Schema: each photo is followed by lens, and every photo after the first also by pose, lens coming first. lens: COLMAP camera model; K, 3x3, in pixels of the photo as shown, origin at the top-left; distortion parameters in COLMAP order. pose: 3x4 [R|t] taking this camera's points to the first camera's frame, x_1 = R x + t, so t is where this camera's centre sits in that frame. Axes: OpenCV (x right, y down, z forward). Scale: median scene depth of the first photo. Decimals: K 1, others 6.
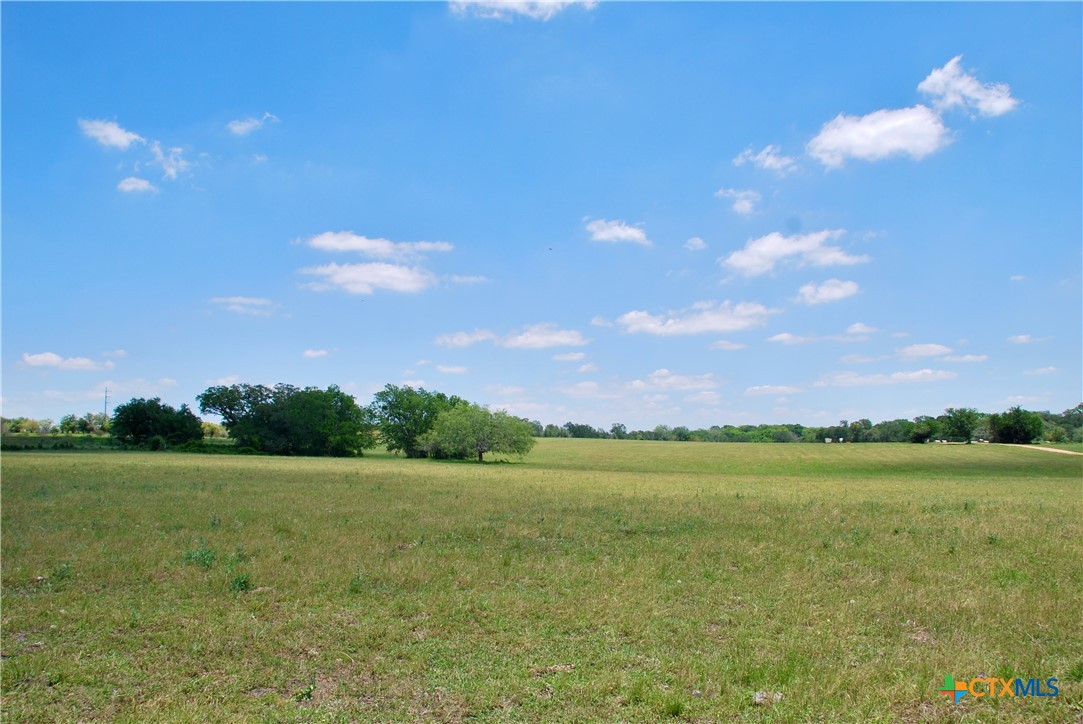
lens RADIAL K [[865.1, 0, 541.5], [0, 865.1, 362.0], [0, 0, 1]] dist [-0.153538, 0.142993]
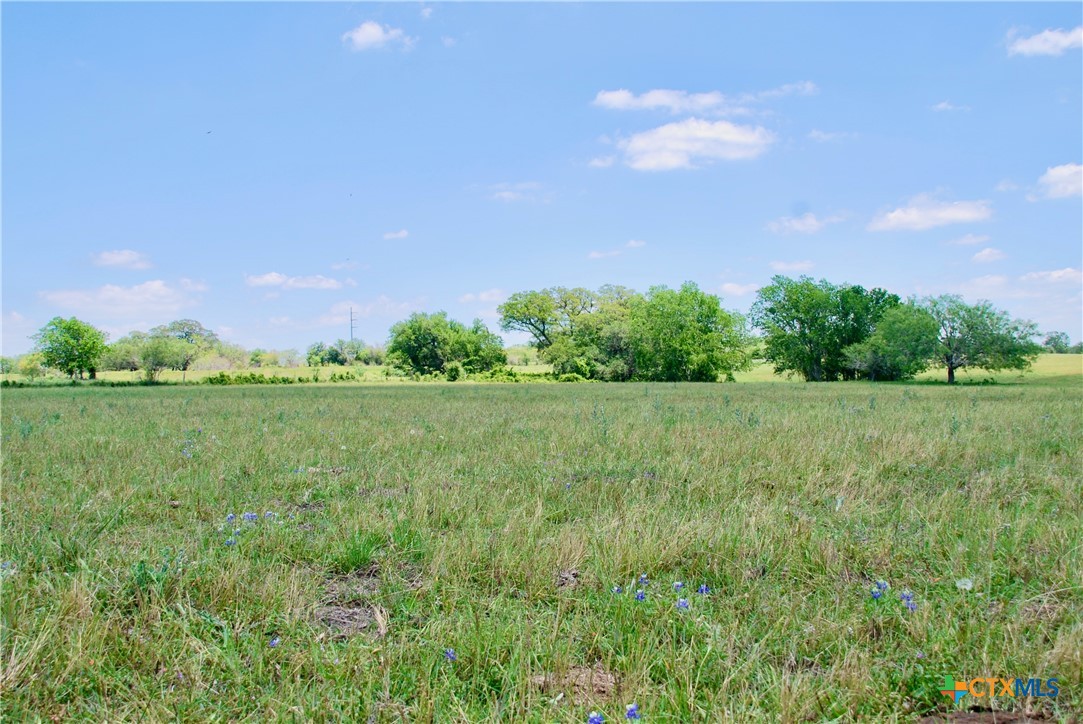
lens RADIAL K [[1117.6, 0, 544.5], [0, 1117.6, 379.2], [0, 0, 1]] dist [-0.082660, 0.310677]
pose [[0.961024, -0.020745, -0.275684, -0.103245], [0.047842, 0.994615, 0.091933, 0.015725], [0.272293, -0.101539, 0.956842, 0.082446]]
